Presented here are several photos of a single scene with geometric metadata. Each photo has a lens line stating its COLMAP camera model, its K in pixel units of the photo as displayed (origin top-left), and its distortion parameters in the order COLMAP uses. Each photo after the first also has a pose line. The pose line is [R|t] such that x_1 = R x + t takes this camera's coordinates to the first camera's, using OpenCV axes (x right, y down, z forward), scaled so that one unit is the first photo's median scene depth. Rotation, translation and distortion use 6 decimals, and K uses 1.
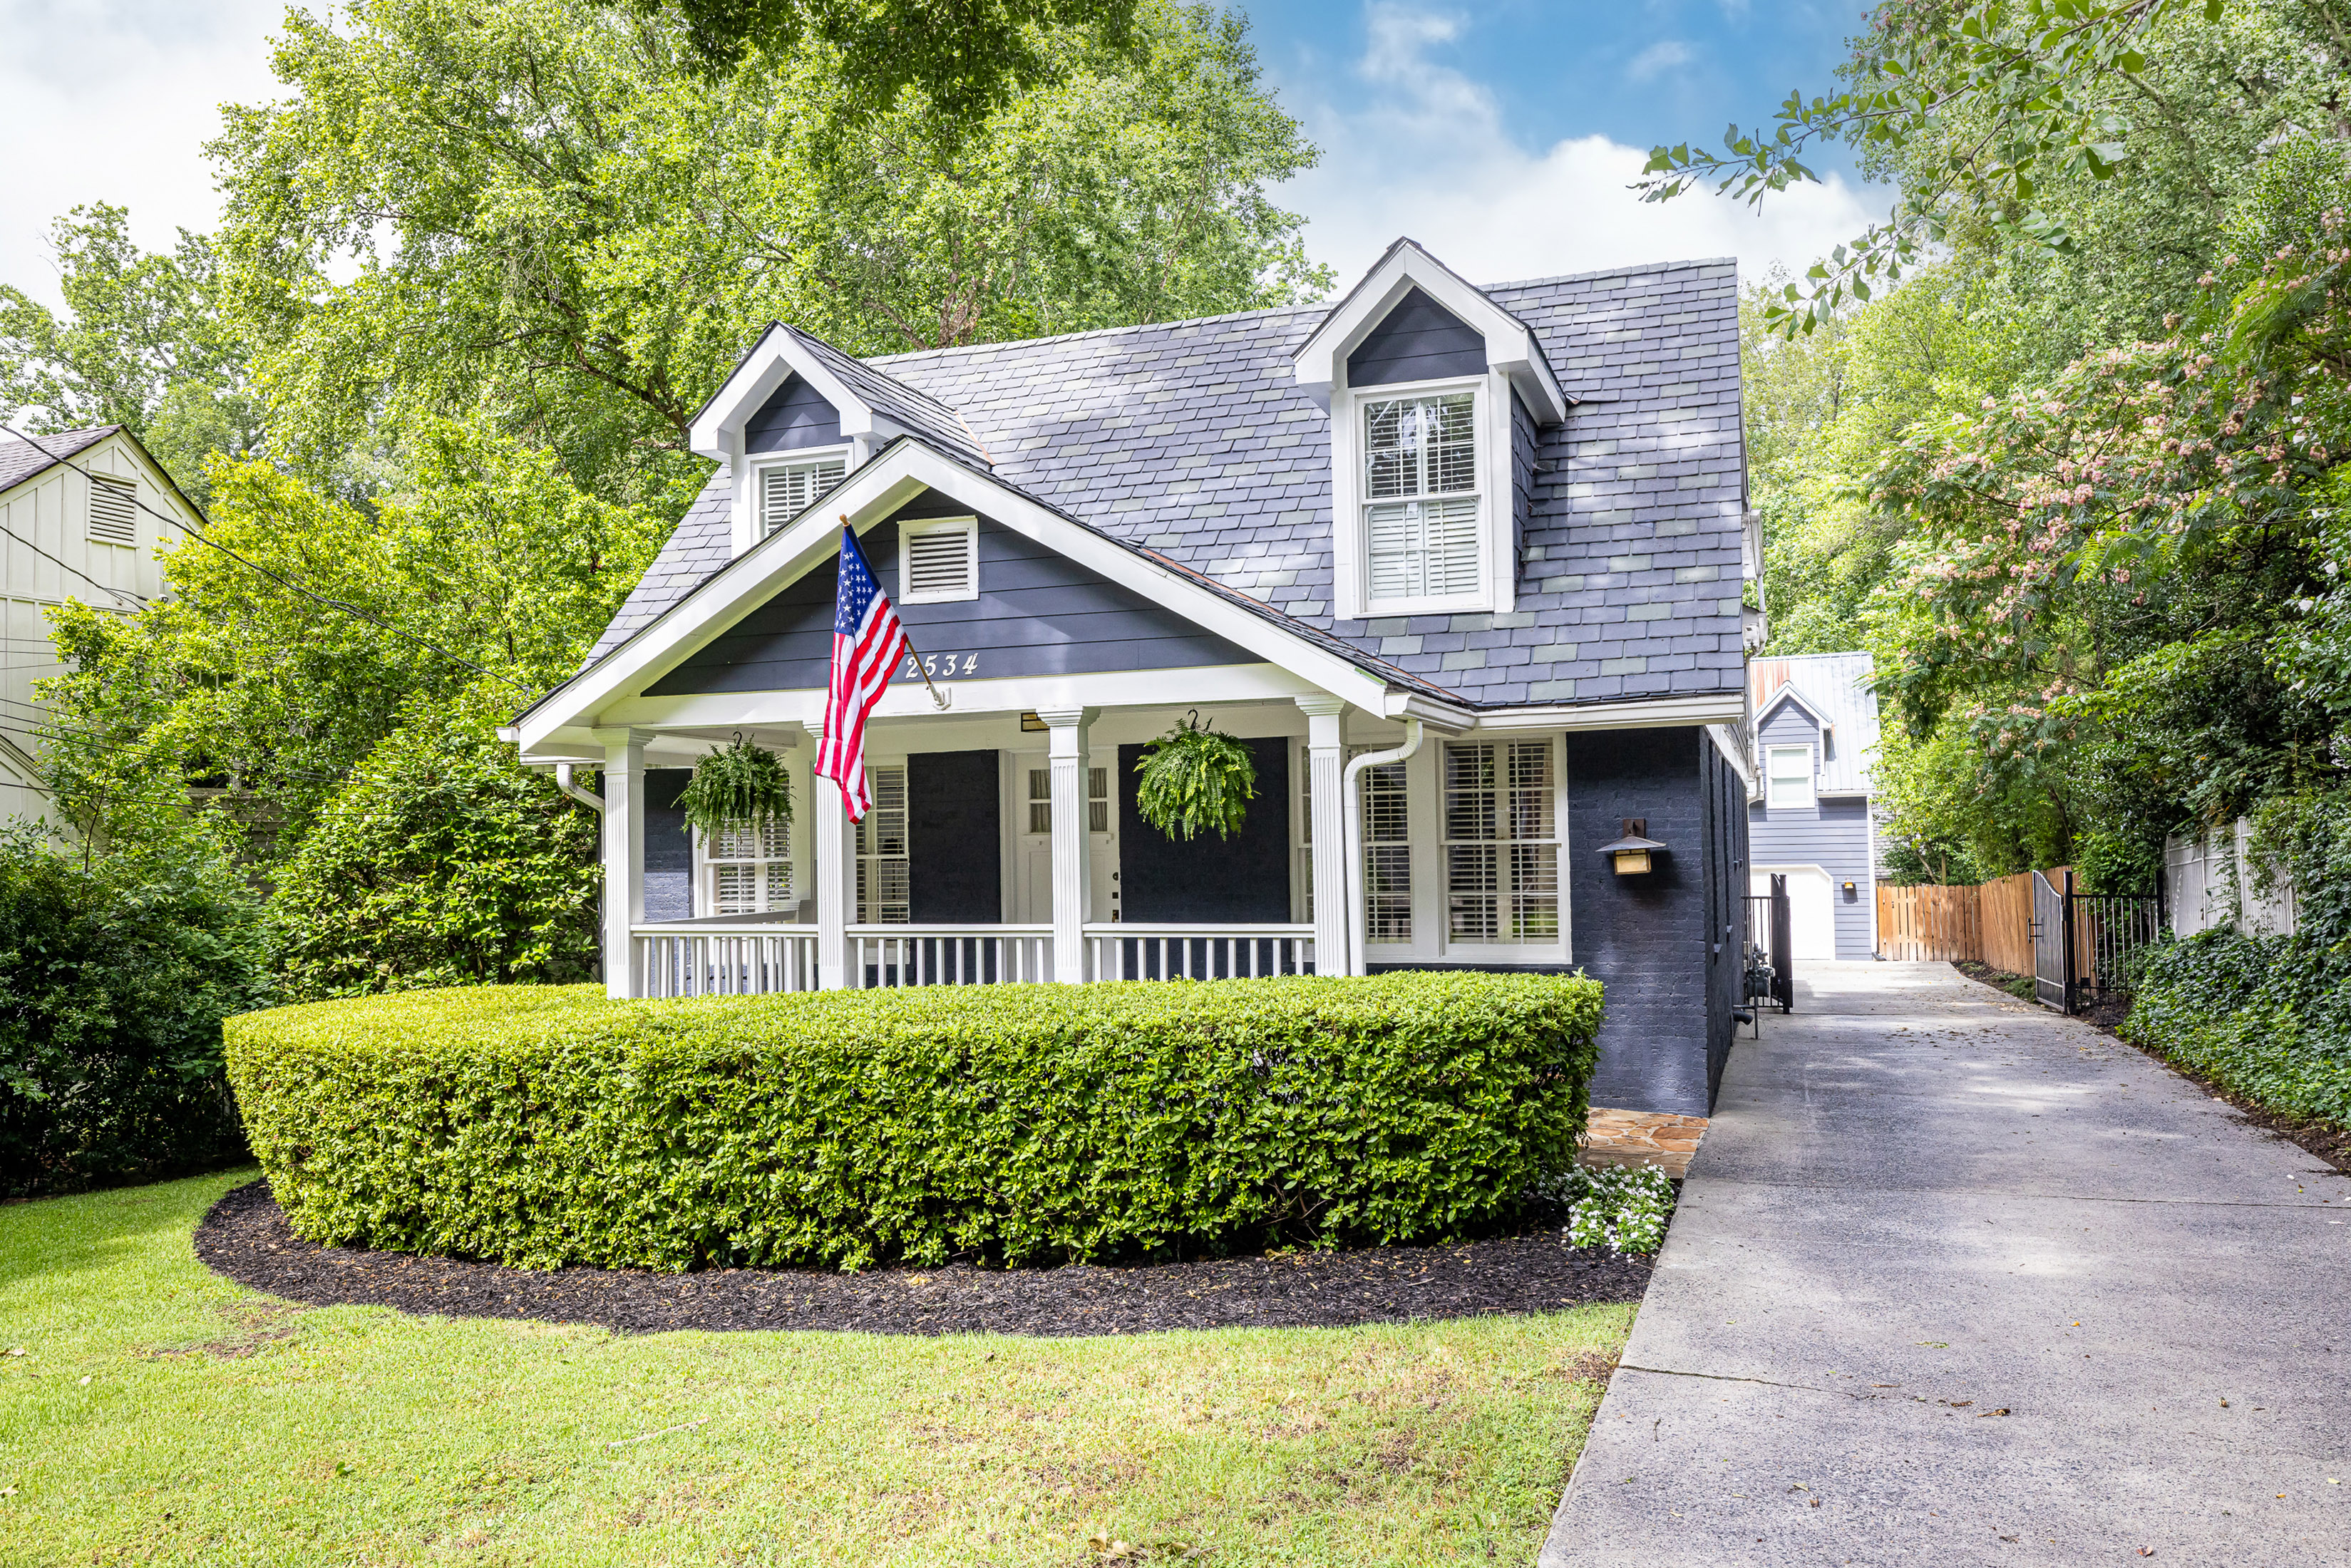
lens RADIAL K [[1755.8, 0, 1174.0], [0, 1755.8, 771.3], [0, 0, 1]] dist [0.000409, 0.004003]
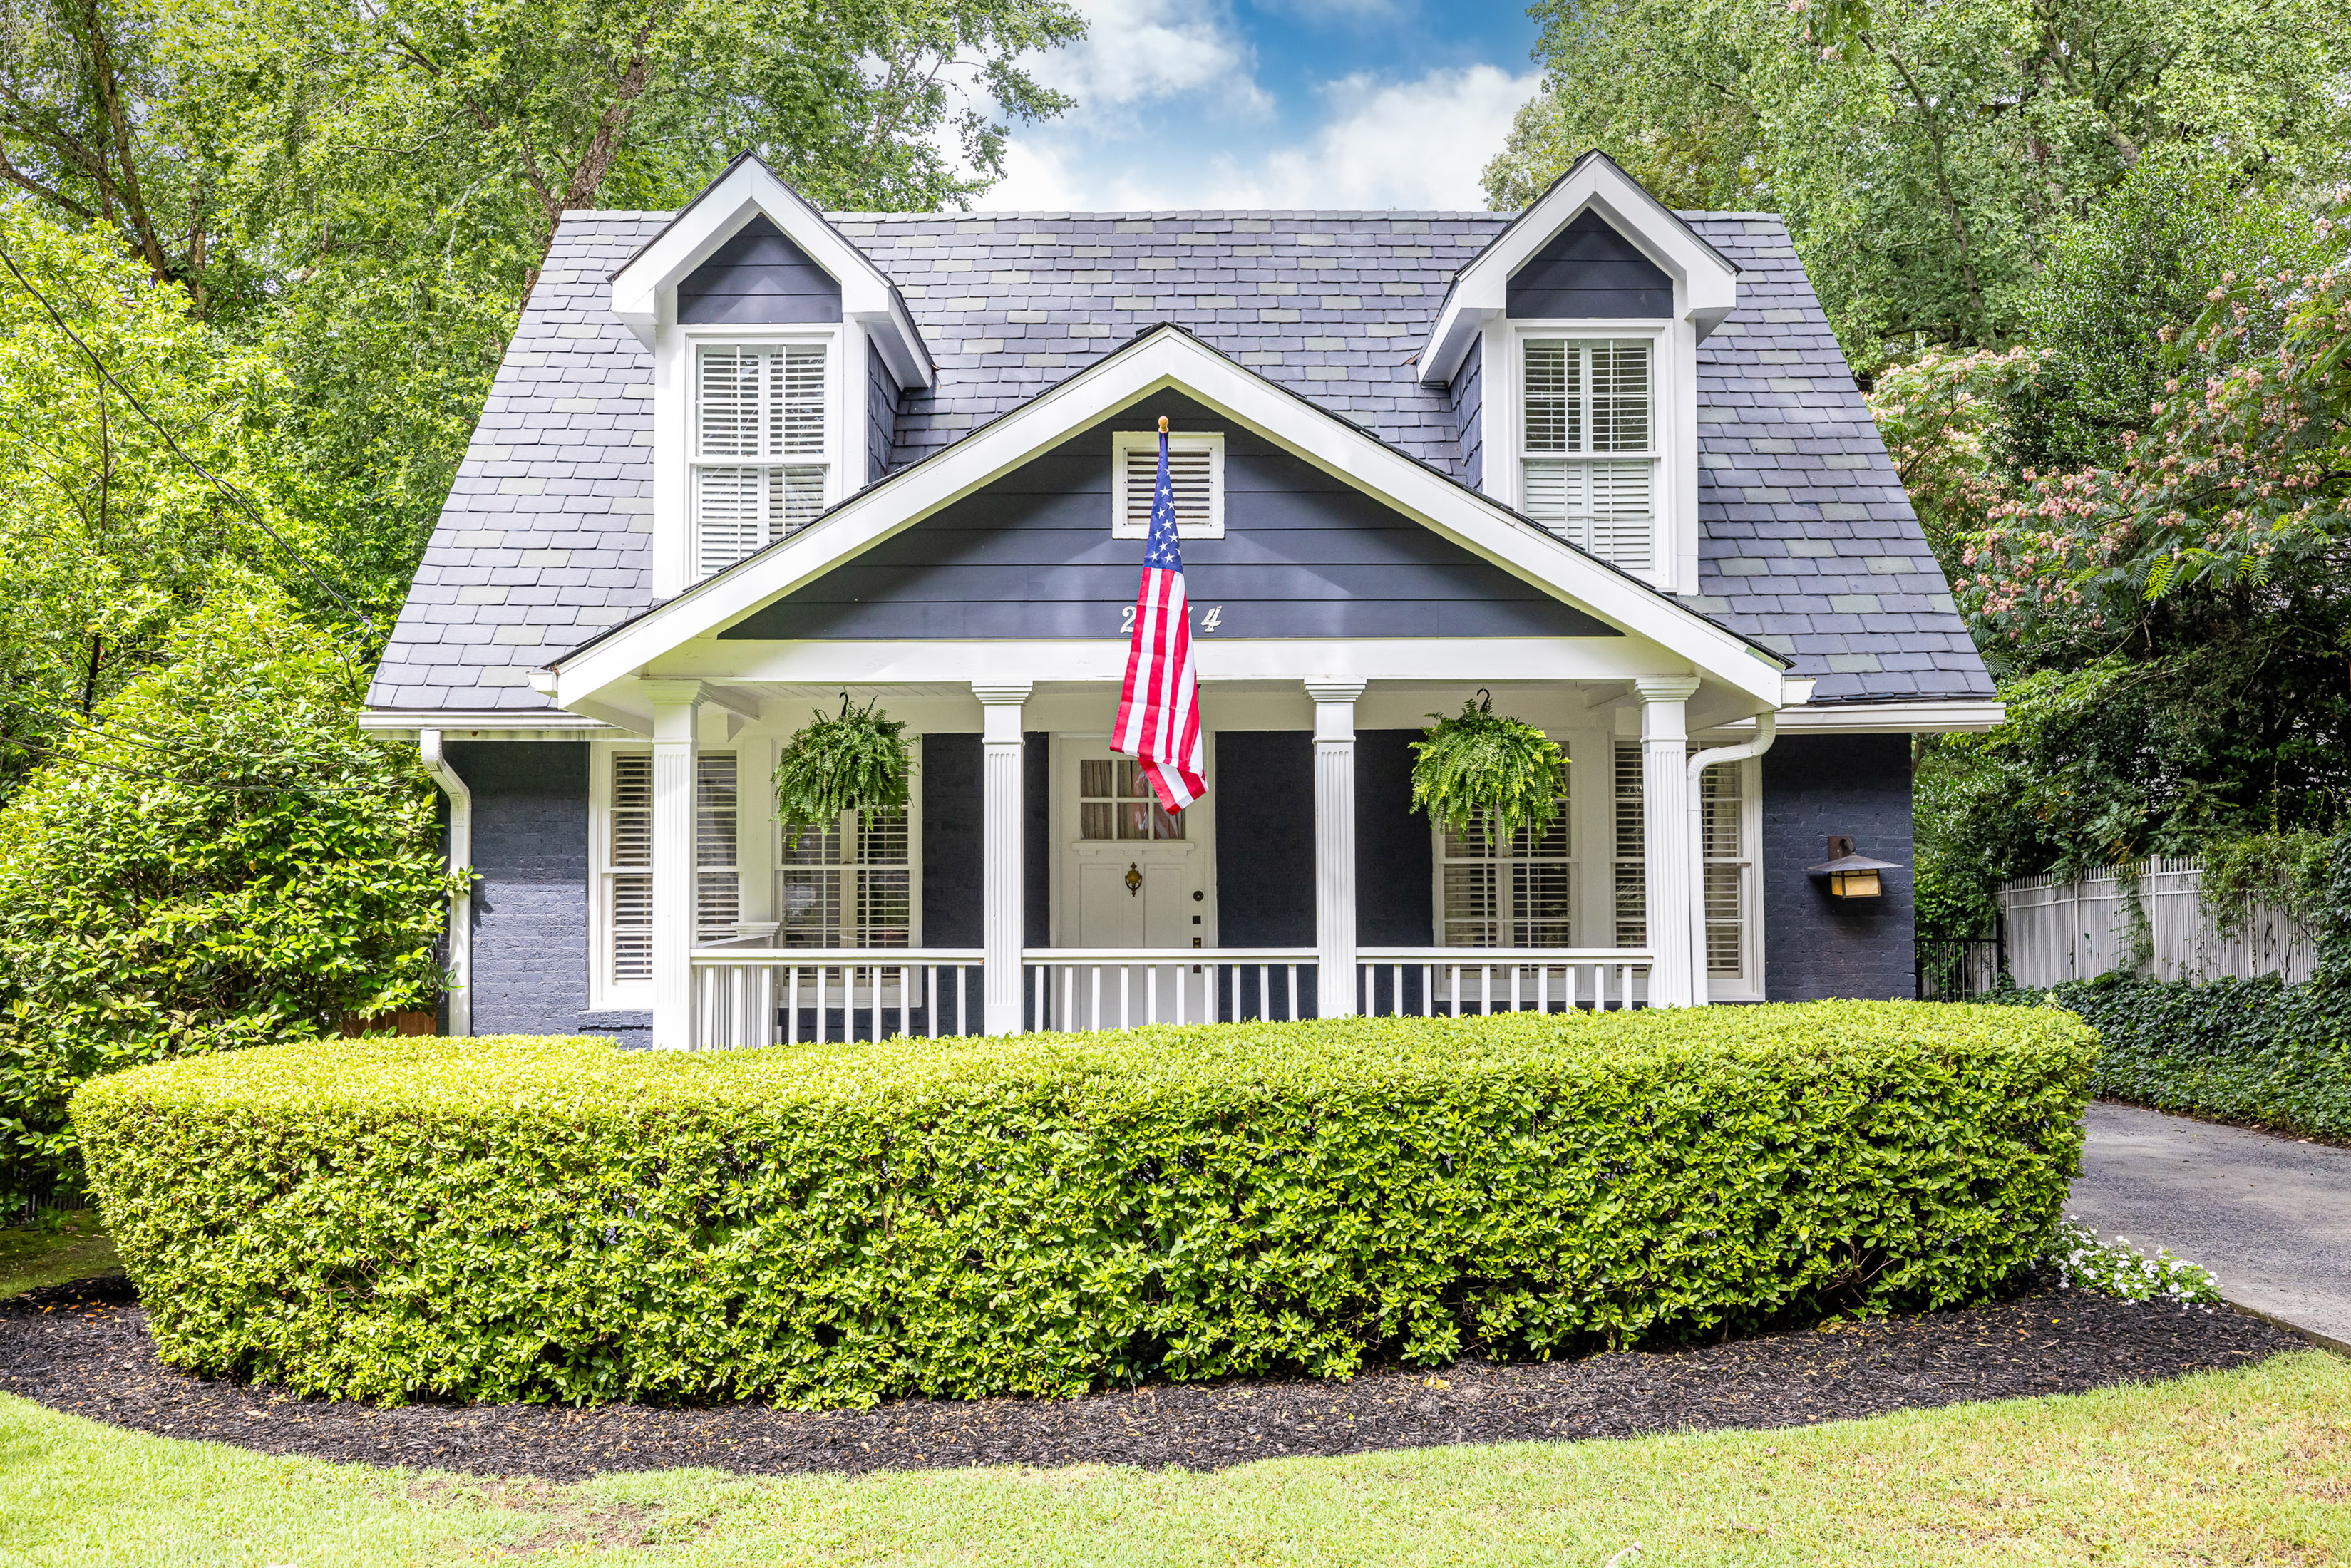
lens RADIAL K [[2160.7, 0, 1175.7], [0, 2160.7, 794.2], [0, 0, 1]] dist [0.017599, -0.008881]
pose [[0.943801, 0.028989, 0.329240, -0.492988], [-0.028151, 0.999577, -0.007315, 0.027930], [-0.329313, -0.002365, 0.944218, 0.093970]]
